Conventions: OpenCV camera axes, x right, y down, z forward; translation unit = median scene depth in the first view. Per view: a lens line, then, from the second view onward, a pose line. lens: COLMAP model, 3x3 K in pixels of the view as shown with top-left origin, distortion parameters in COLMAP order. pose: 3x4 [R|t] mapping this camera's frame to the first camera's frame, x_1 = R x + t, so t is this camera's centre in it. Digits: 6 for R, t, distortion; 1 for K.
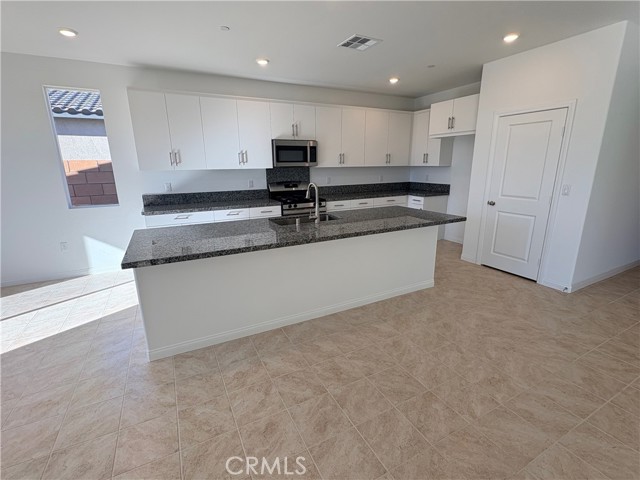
lens RADIAL K [[304.1, 0, 324.9], [0, 304.1, 238.2], [0, 0, 1]] dist [0.002064, 0.000413]
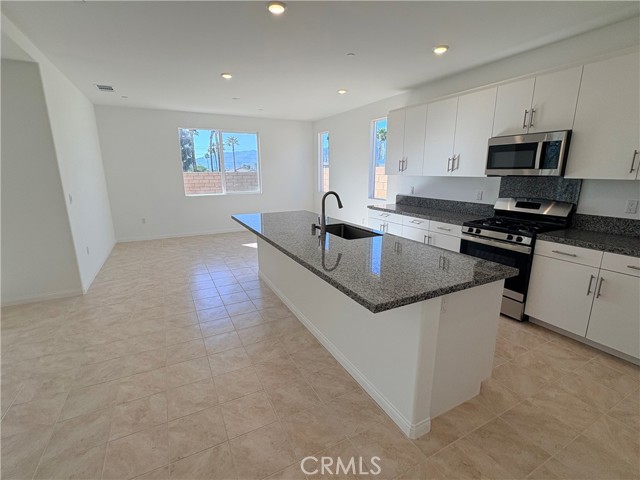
lens RADIAL K [[304.1, 0, 324.9], [0, 304.1, 238.2], [0, 0, 1]] dist [0.002064, 0.000413]
pose [[-0.016008, 0.230883, -0.972850, 0.842767], [-0.230038, 0.946024, 0.228302, -0.238636], [0.973050, 0.227447, 0.037968, 0.884747]]
